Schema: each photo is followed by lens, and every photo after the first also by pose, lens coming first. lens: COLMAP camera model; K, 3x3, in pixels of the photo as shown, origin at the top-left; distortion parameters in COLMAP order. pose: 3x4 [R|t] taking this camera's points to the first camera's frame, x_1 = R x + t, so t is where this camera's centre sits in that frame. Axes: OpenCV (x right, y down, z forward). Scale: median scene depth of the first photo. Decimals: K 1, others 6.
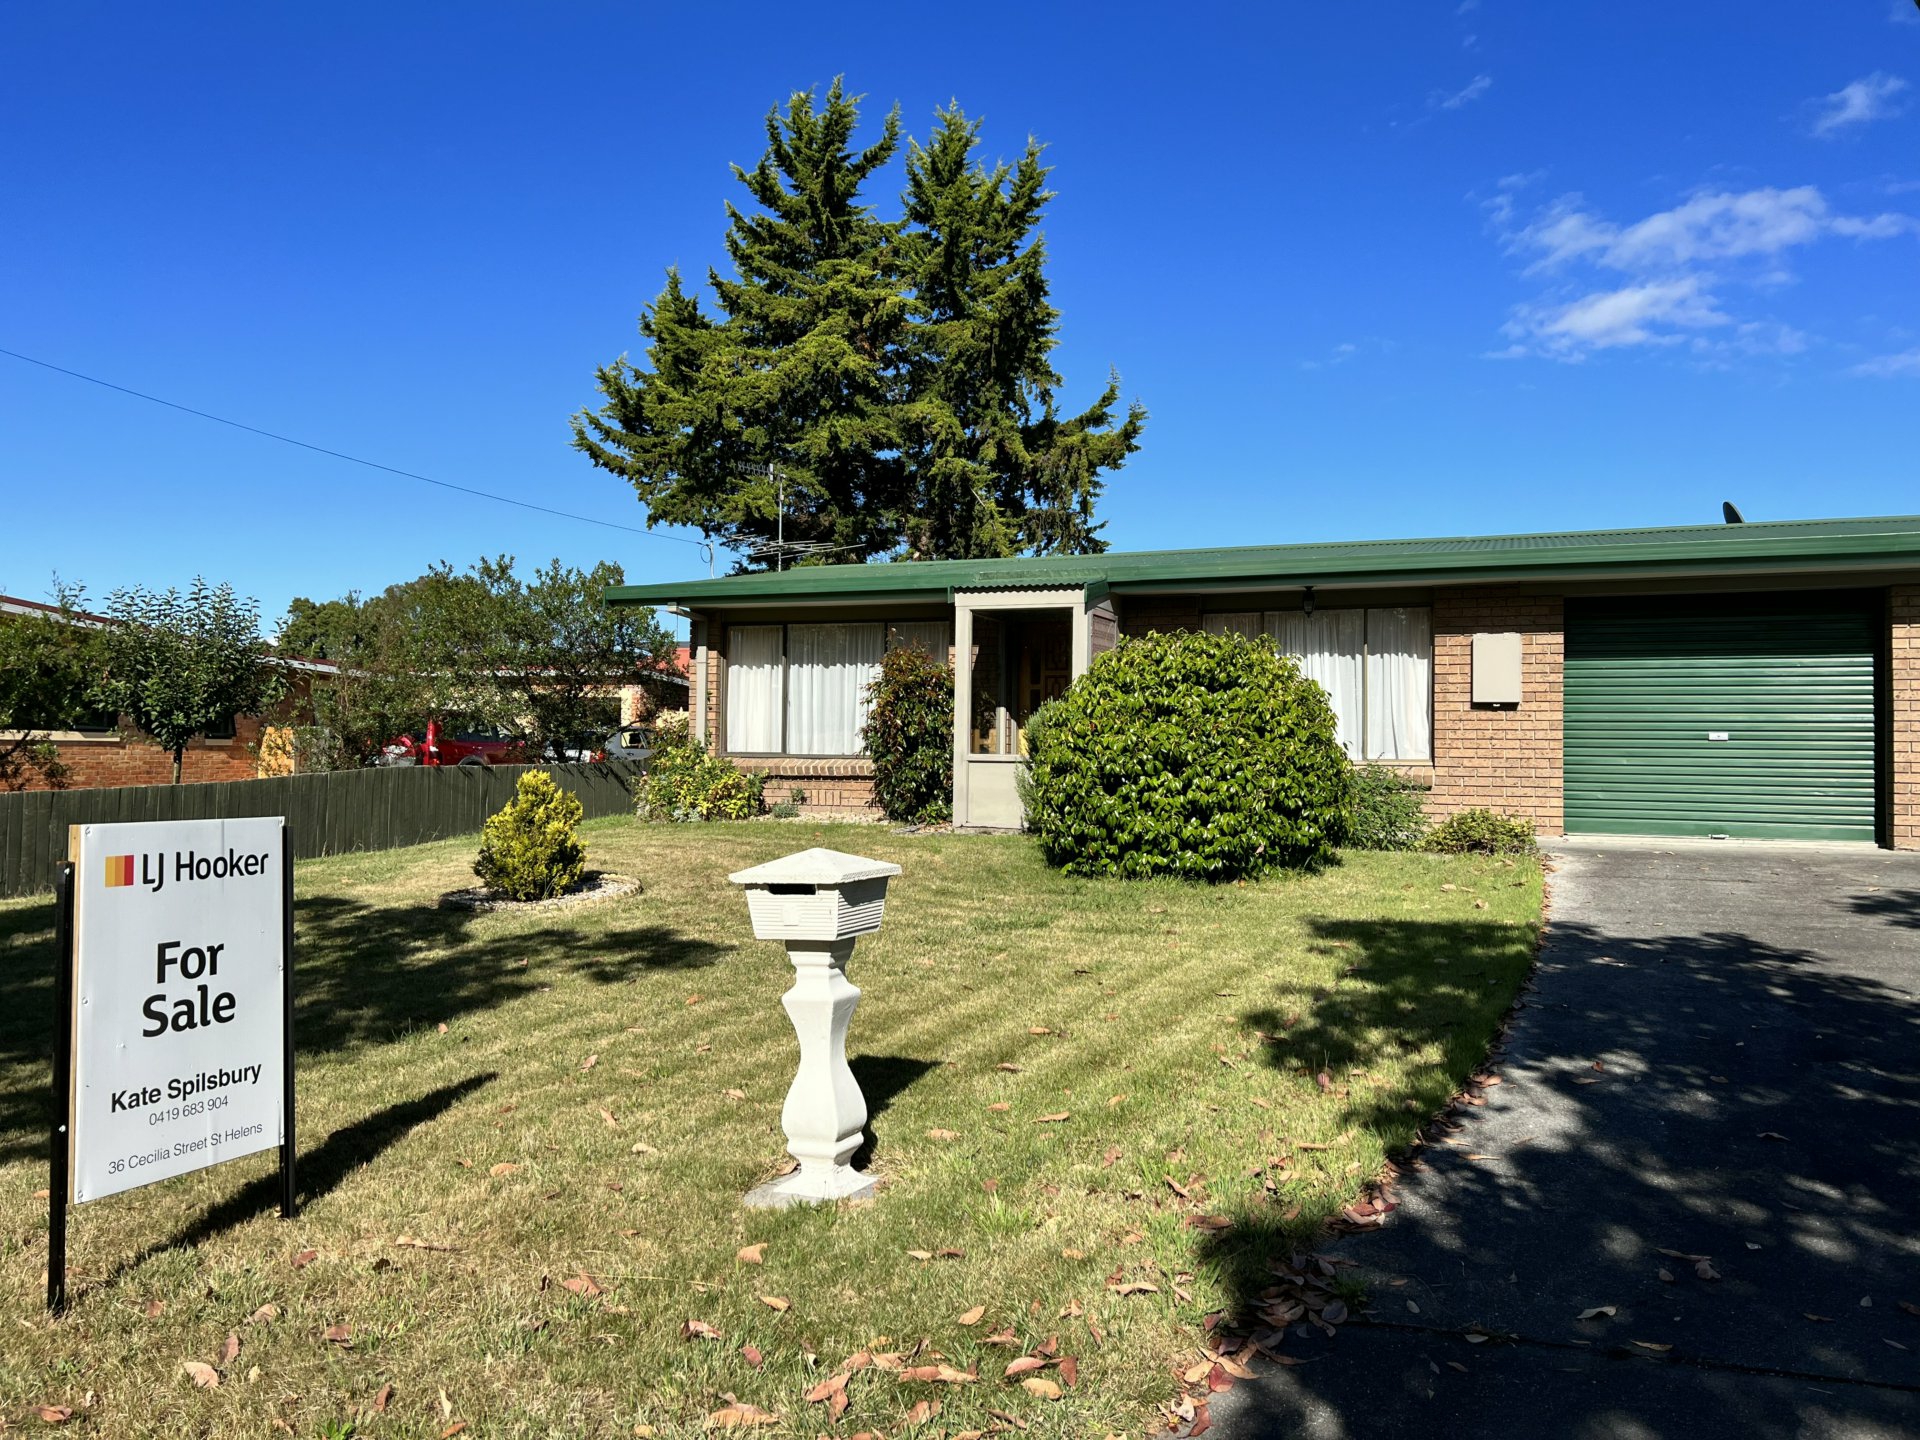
lens RADIAL K [[1469.5, 0, 962.3], [0, 1469.5, 725.9], [0, 0, 1]] dist [0.044923, -0.053625]
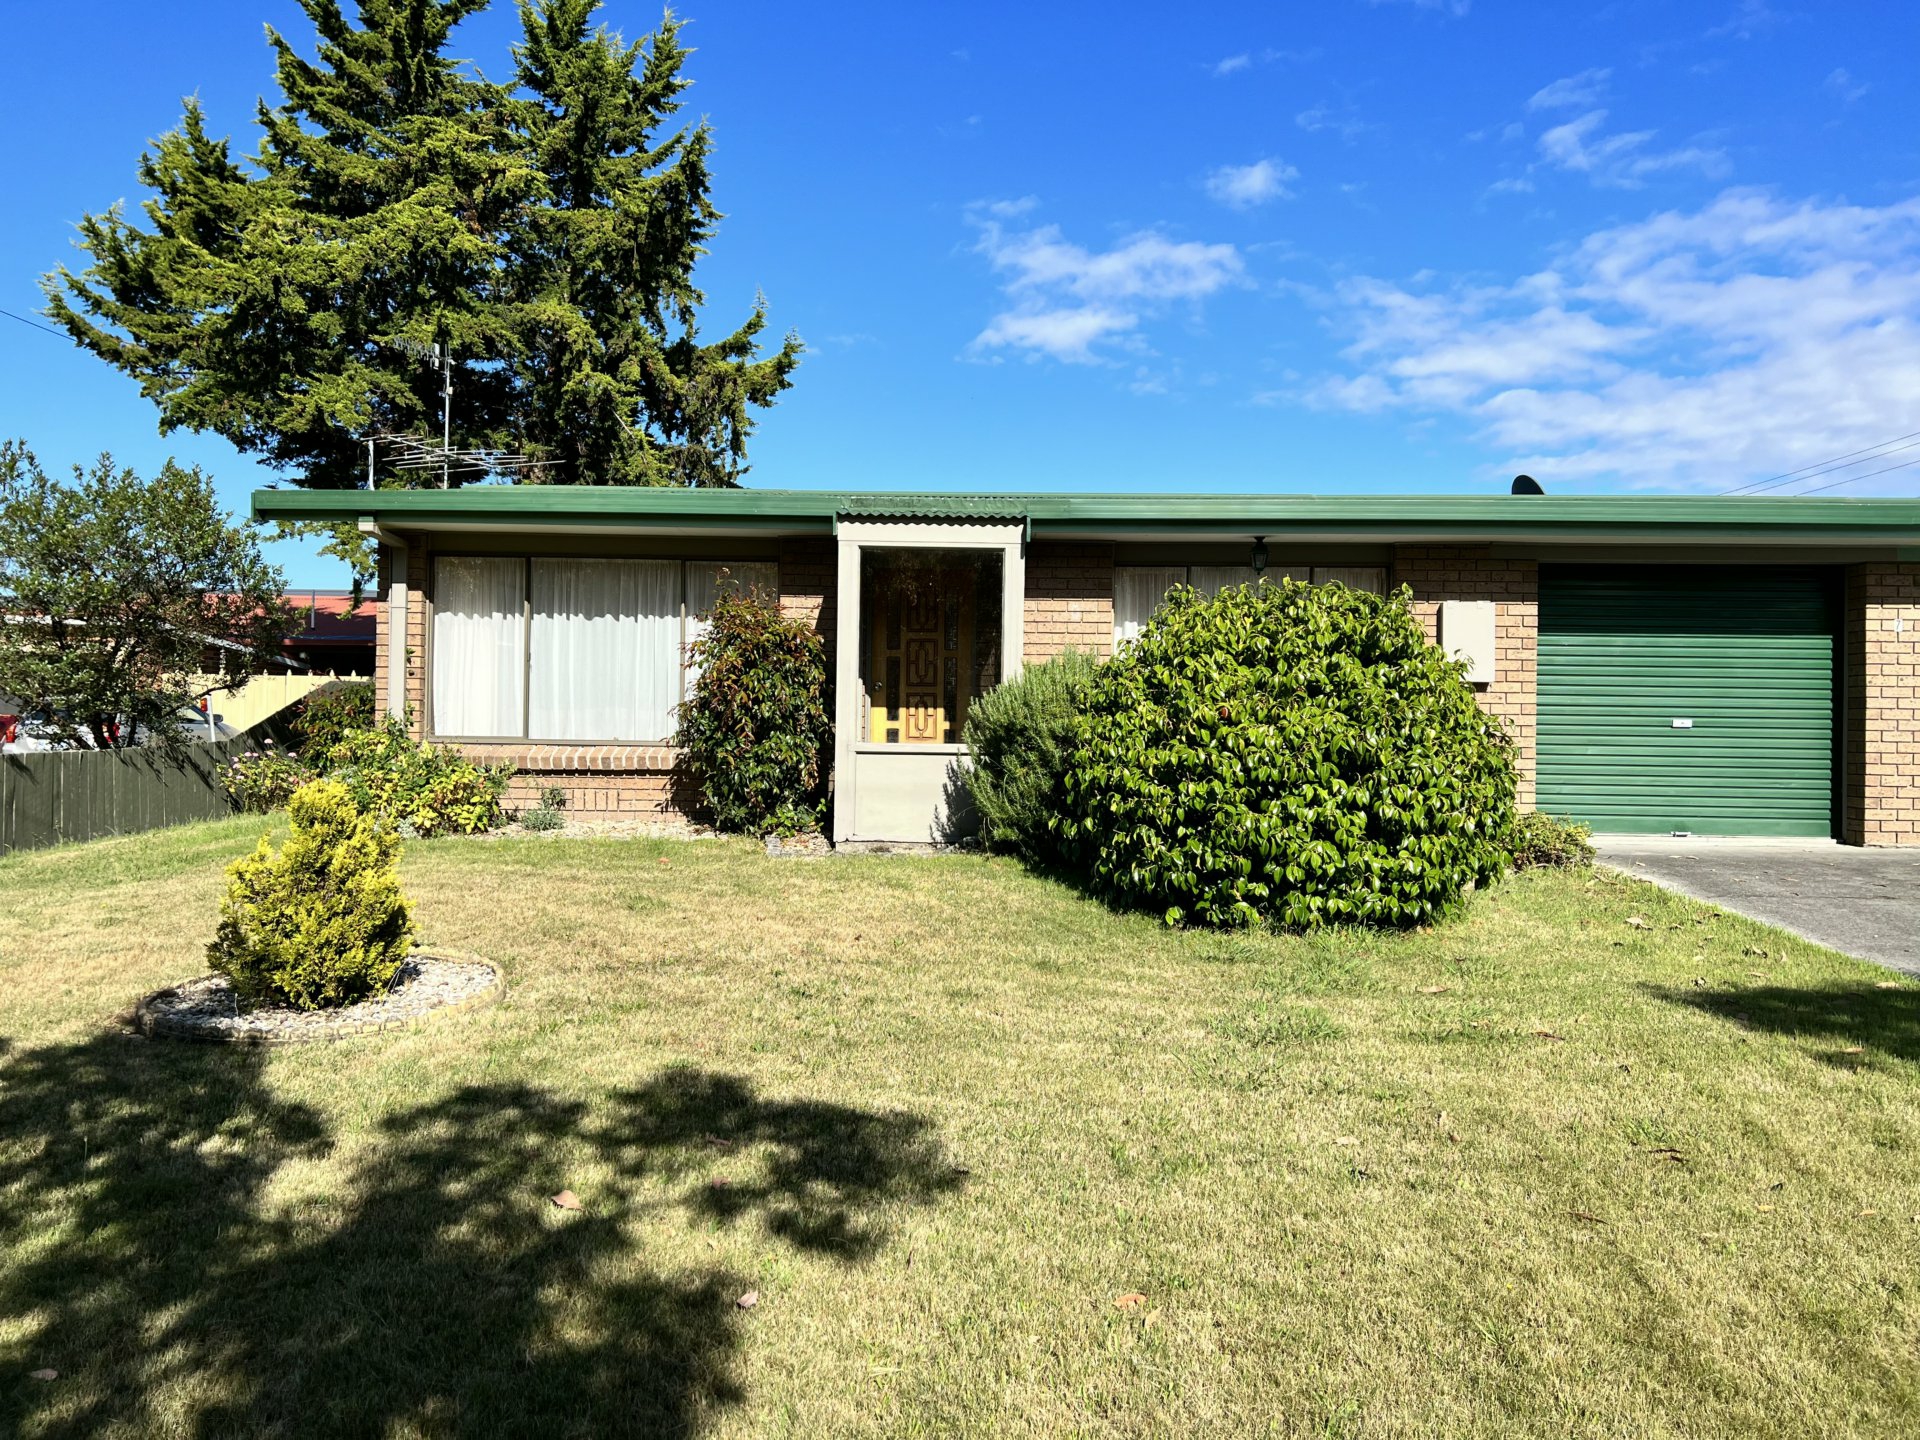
lens RADIAL K [[1469.5, 0, 969.3], [0, 1469.5, 709.6], [0, 0, 1]] dist [0.044923, -0.053625]
pose [[0.935434, 0.007057, 0.353430, -0.100104], [-0.010587, 0.999912, 0.008053, -0.001833], [-0.353342, -0.011275, 0.935426, 0.145269]]
